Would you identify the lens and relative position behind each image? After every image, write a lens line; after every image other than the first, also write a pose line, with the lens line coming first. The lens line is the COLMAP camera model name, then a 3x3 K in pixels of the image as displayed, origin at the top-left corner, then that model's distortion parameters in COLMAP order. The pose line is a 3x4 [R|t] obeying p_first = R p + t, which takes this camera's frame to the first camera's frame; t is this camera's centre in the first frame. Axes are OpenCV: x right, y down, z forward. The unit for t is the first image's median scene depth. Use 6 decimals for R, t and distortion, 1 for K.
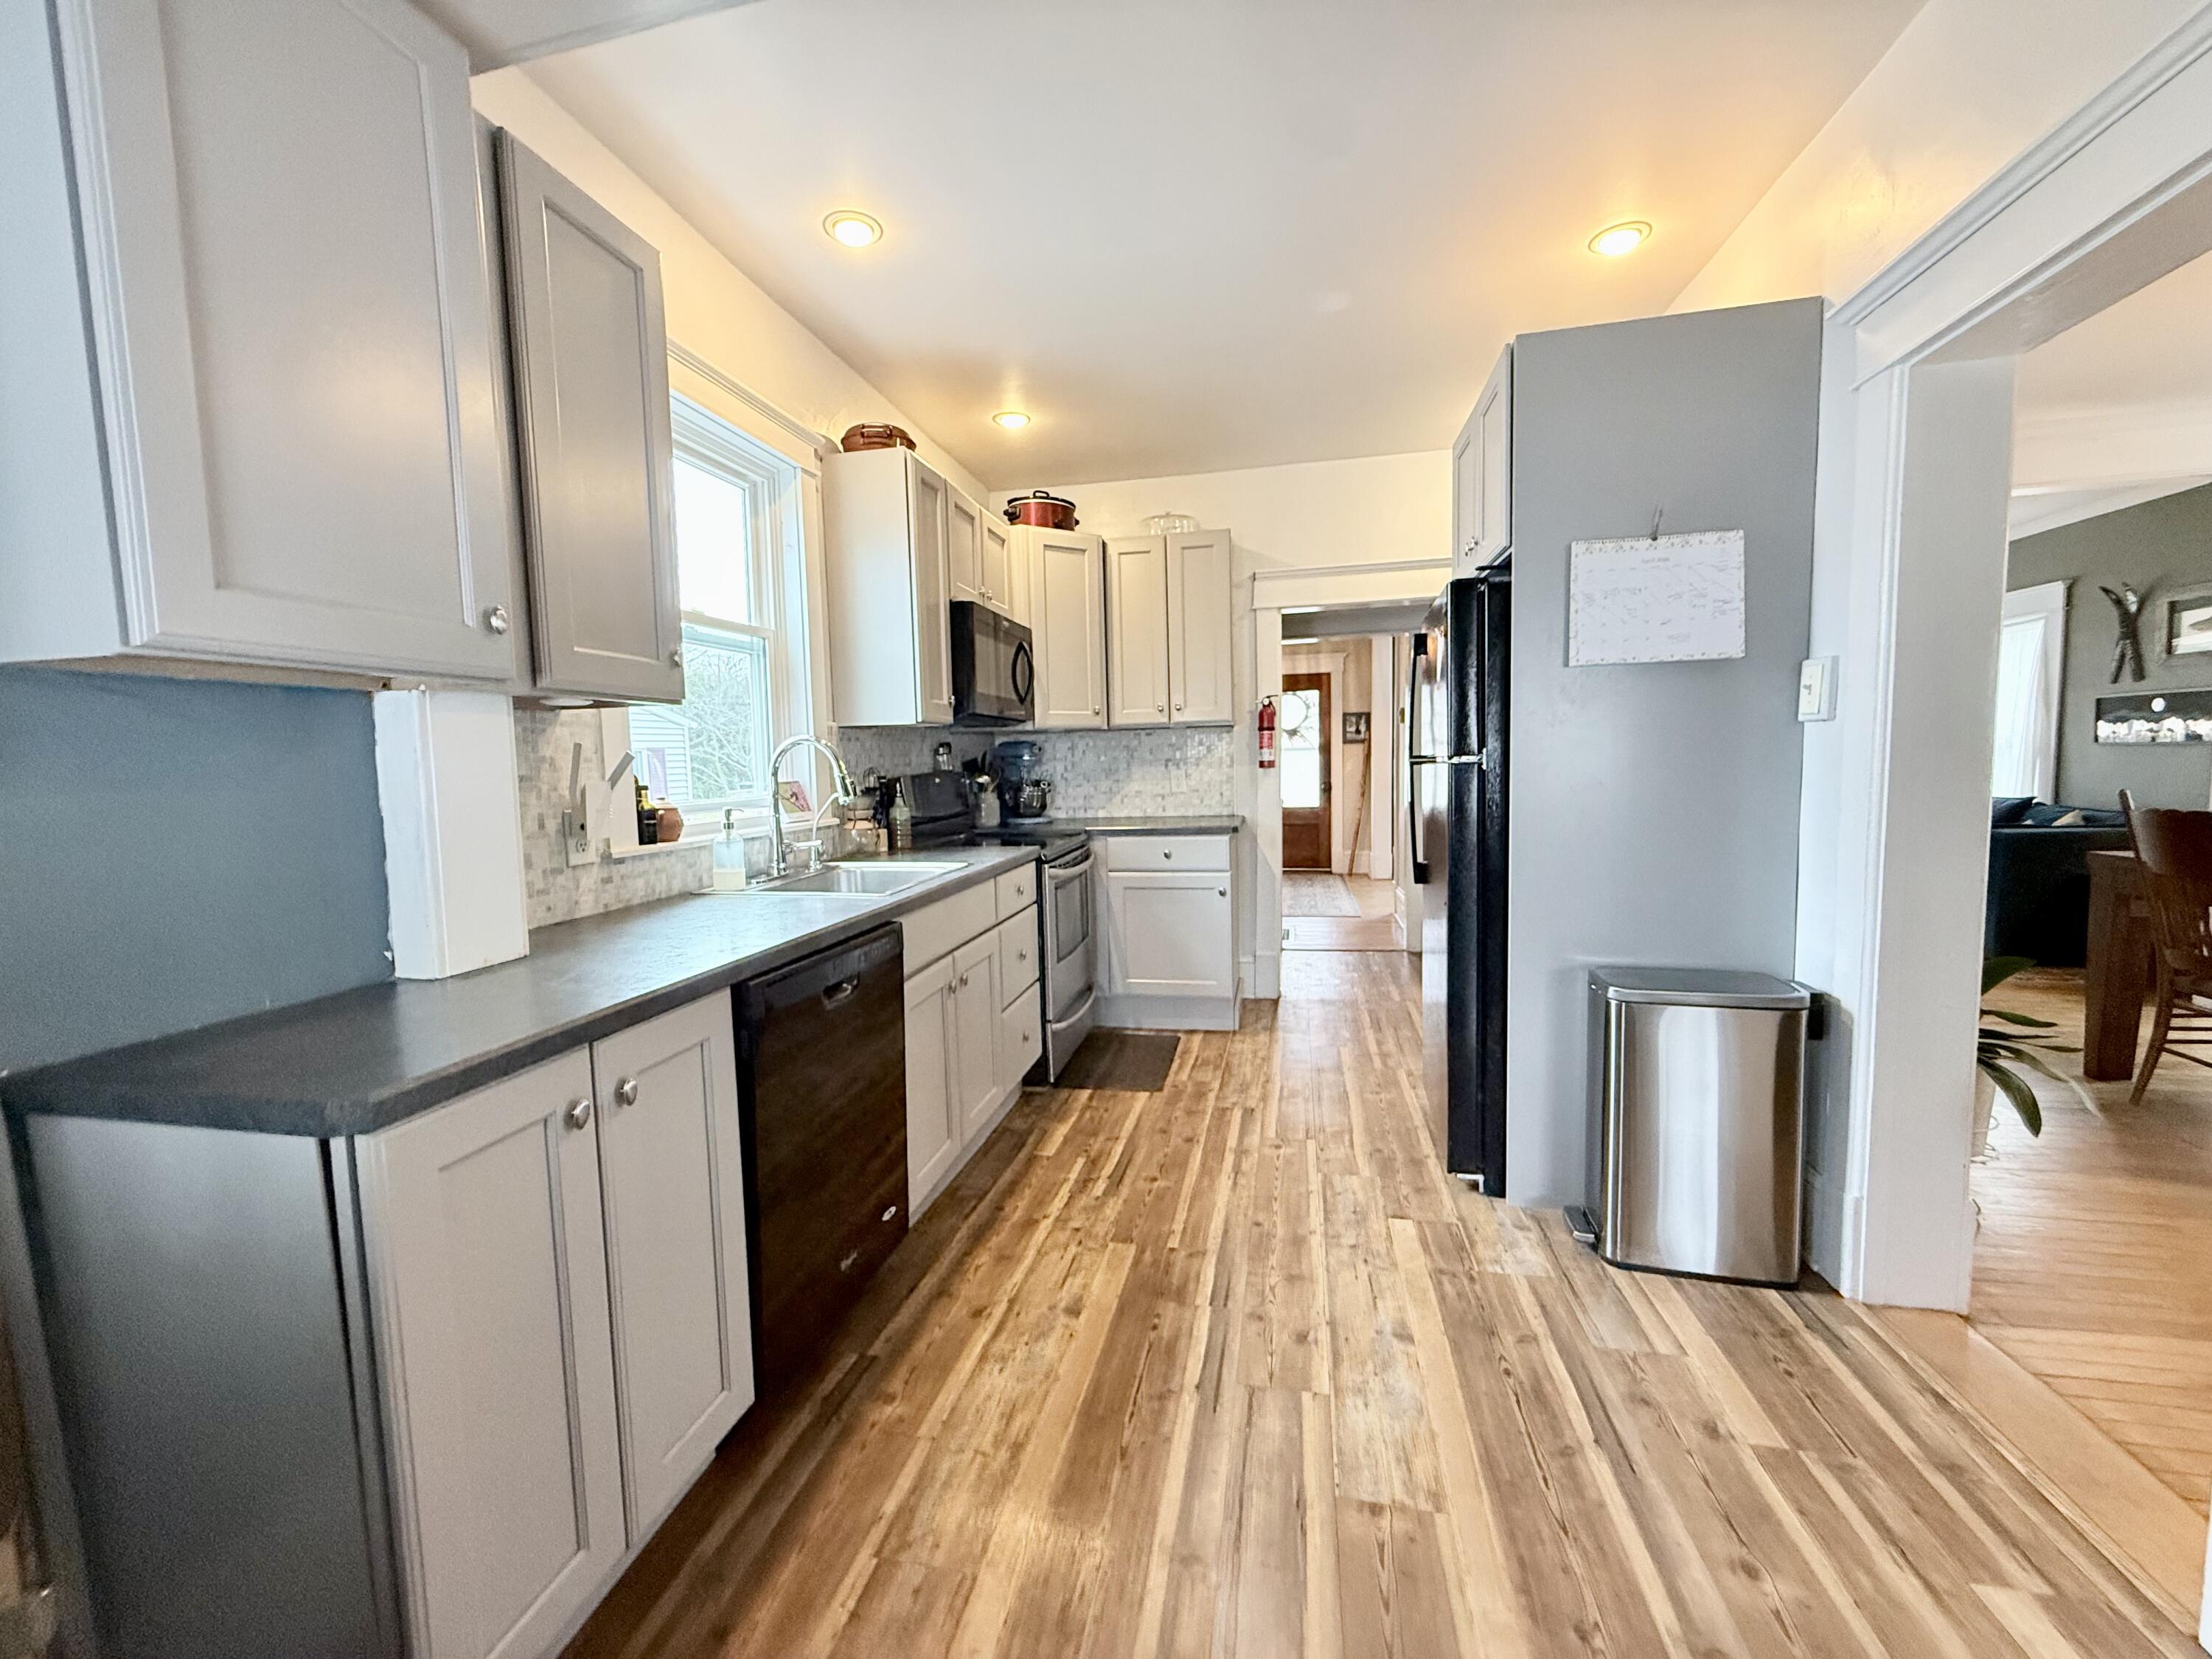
lens RADIAL K [[882.7, 0, 1102.5], [0, 882.7, 830.2], [0, 0, 1]] dist [0.001351, 0.000178]
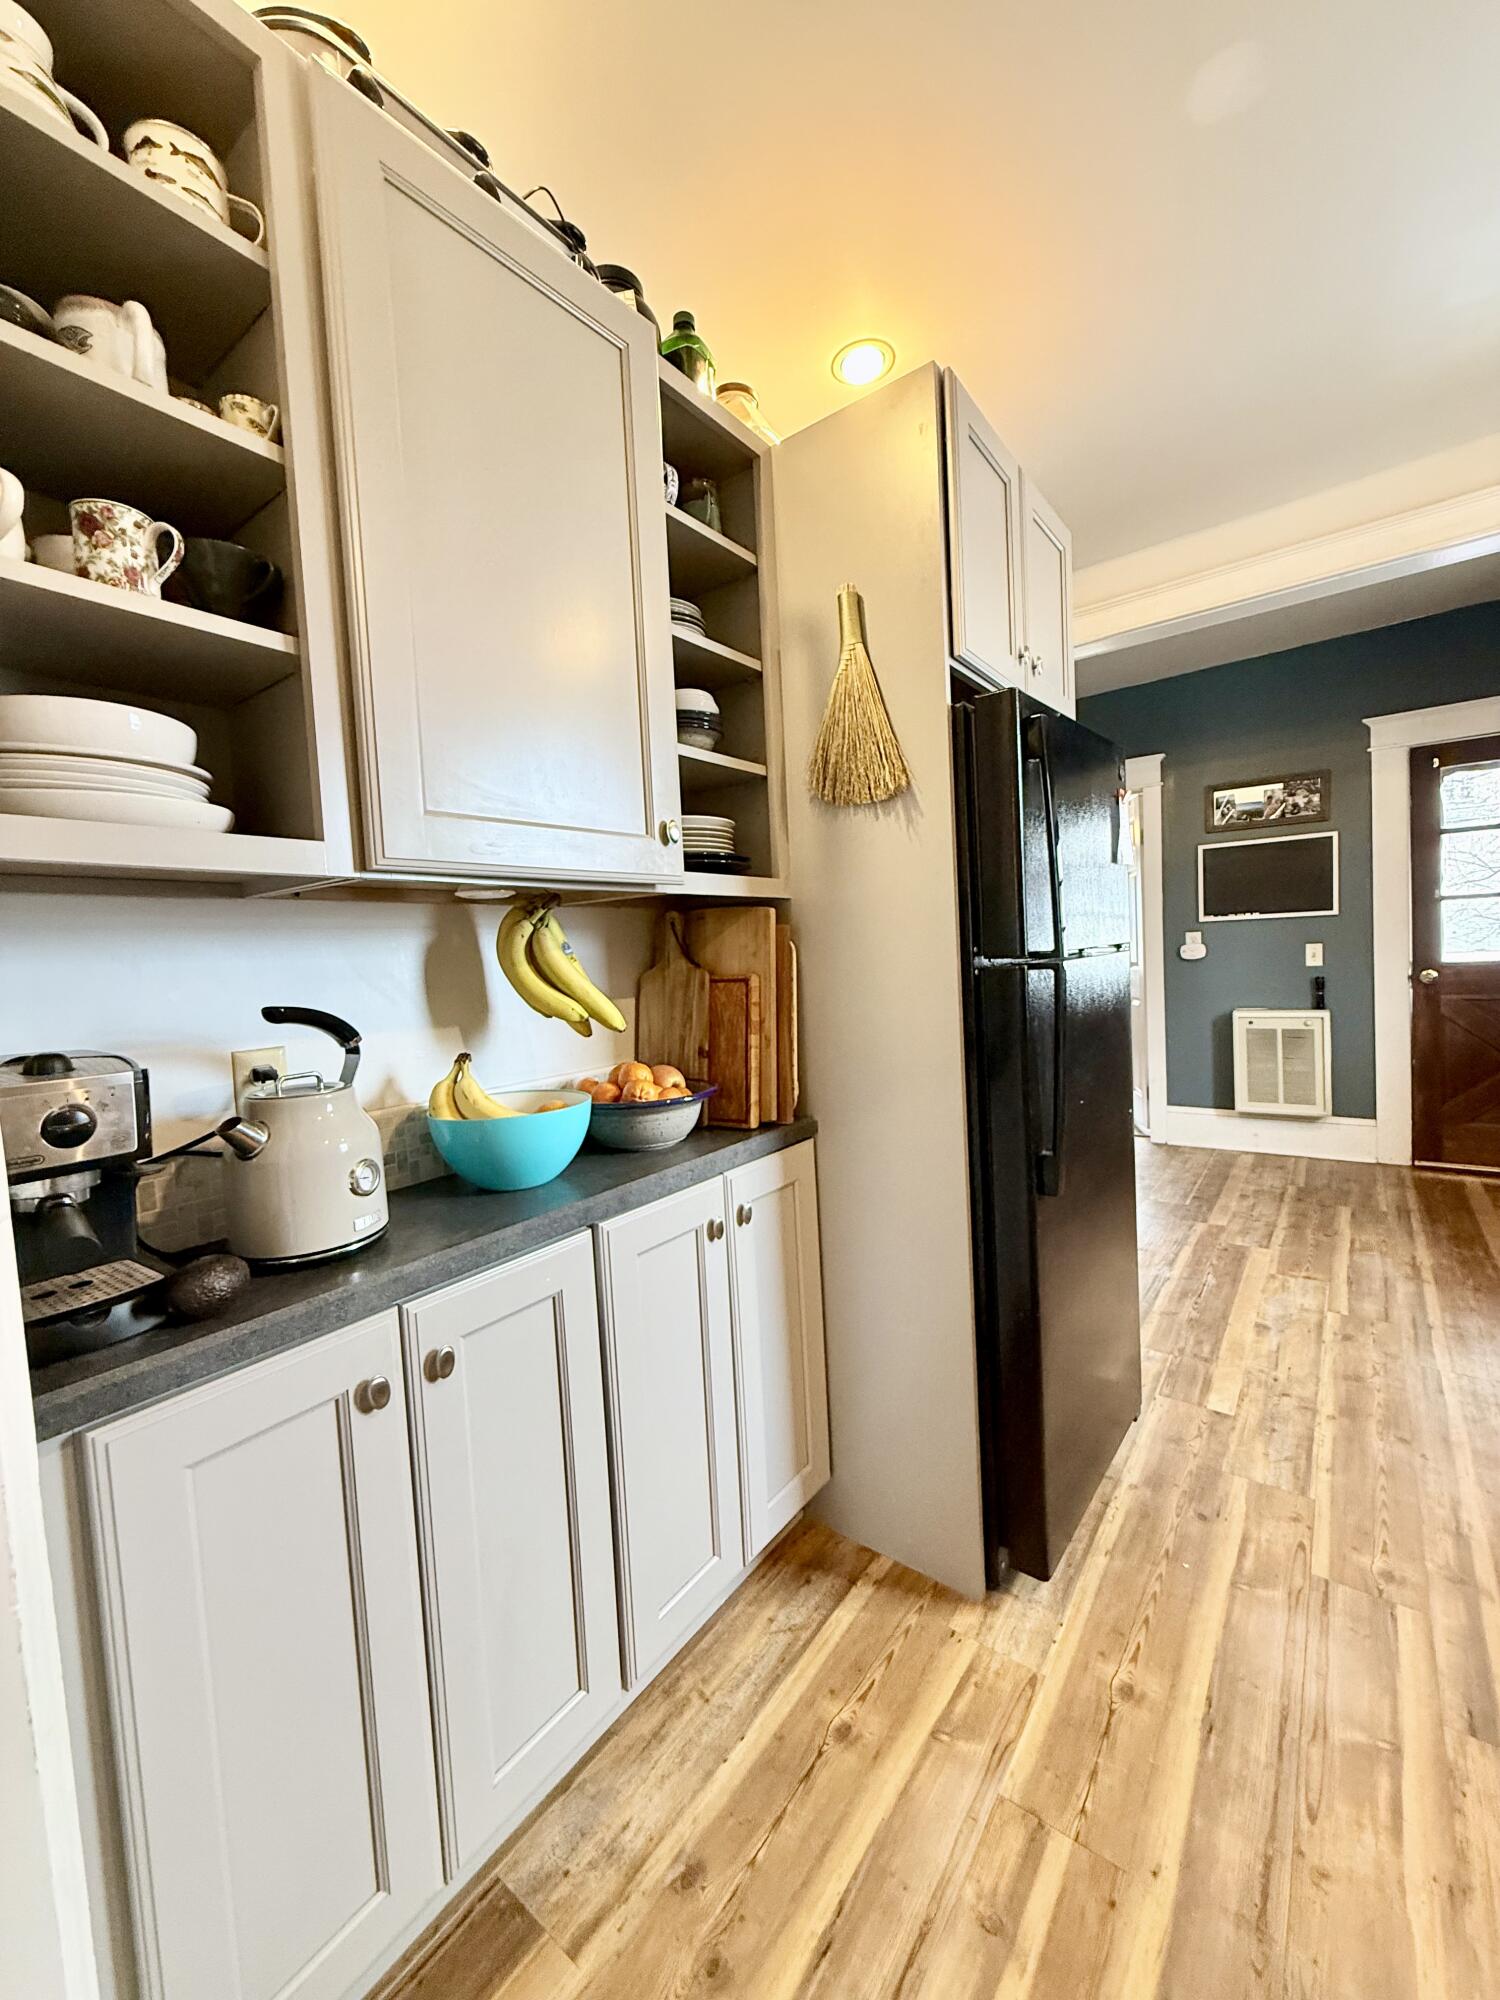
lens RADIAL K [[798.1, 0, 755.3], [0, 798.1, 996.3], [0, 0, 1]] dist [0.001351, 0.000178]
pose [[-0.905809, 0.061097, 0.419257, 0.400491], [0.118557, 0.986568, 0.112375, -0.166199], [-0.406760, 0.151496, -0.900886, 1.910771]]
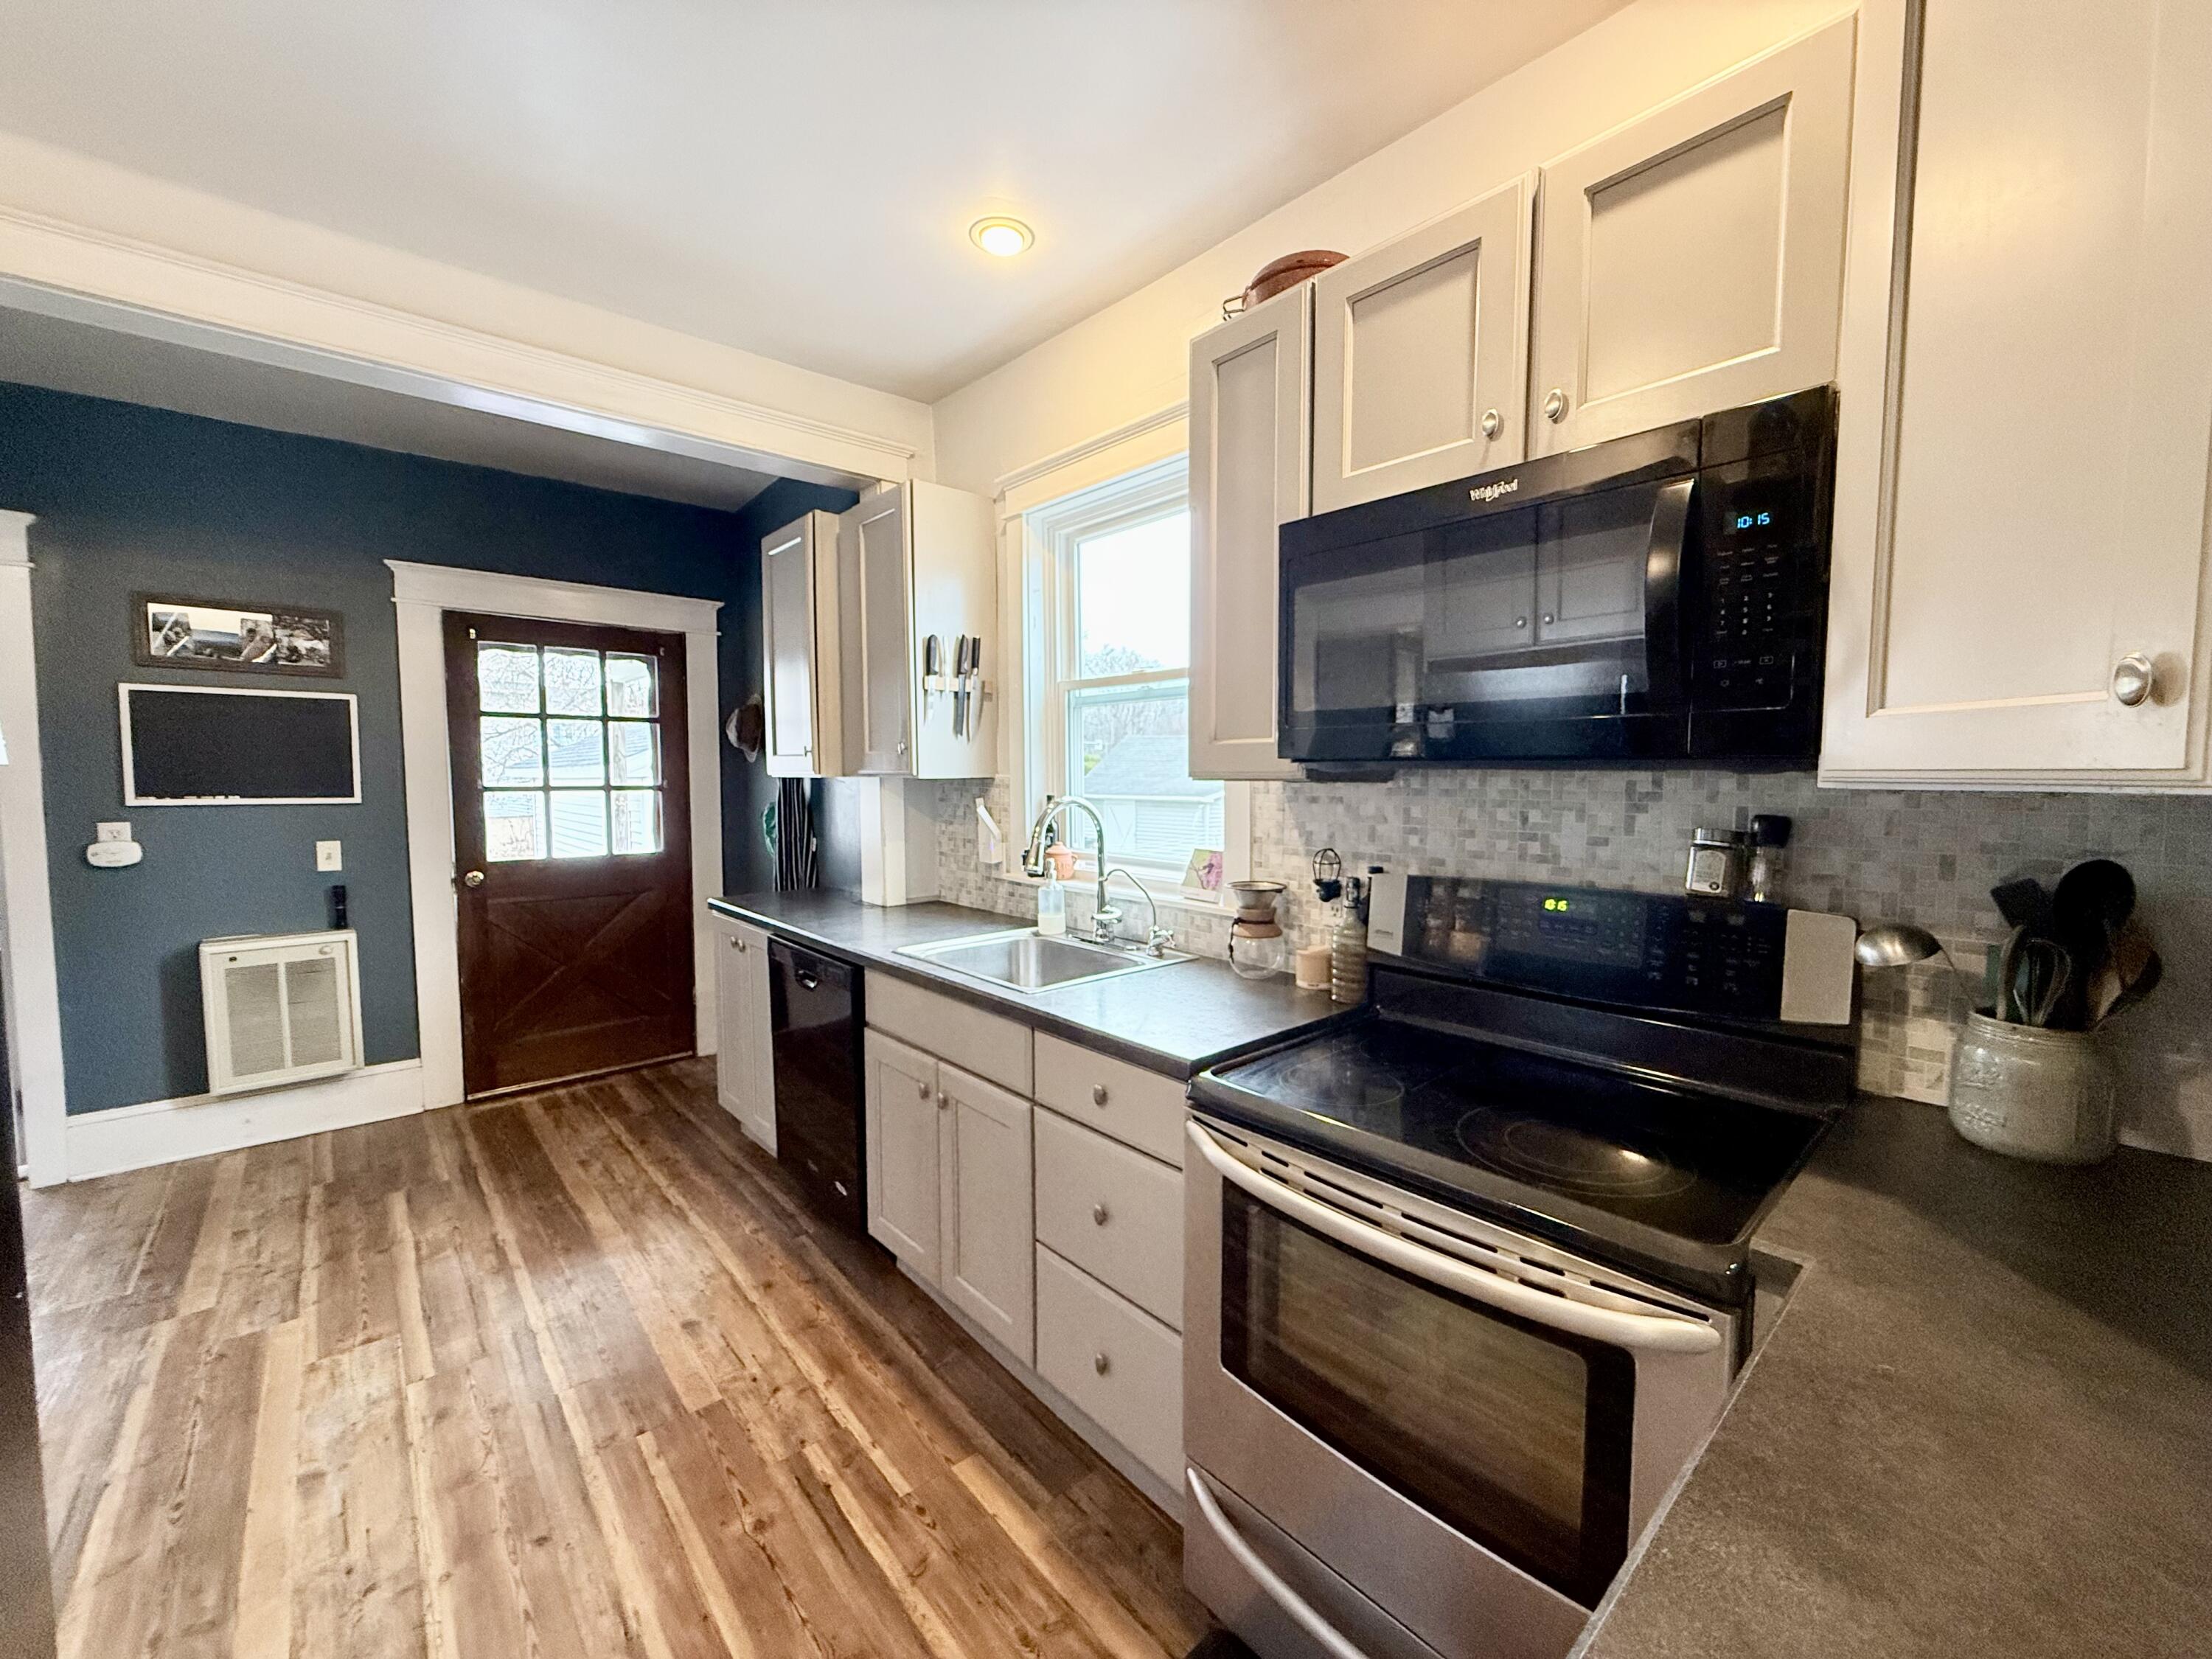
lens RADIAL K [[882.7, 0, 1099.2], [0, 882.7, 834.9], [0, 0, 1]] dist [0.001351, 0.000178]
pose [[-0.599175, 0.087802, -0.795789, 0.410606], [-0.046145, 0.988529, 0.143811, -0.212200], [0.799288, 0.122889, -0.588250, 1.664767]]
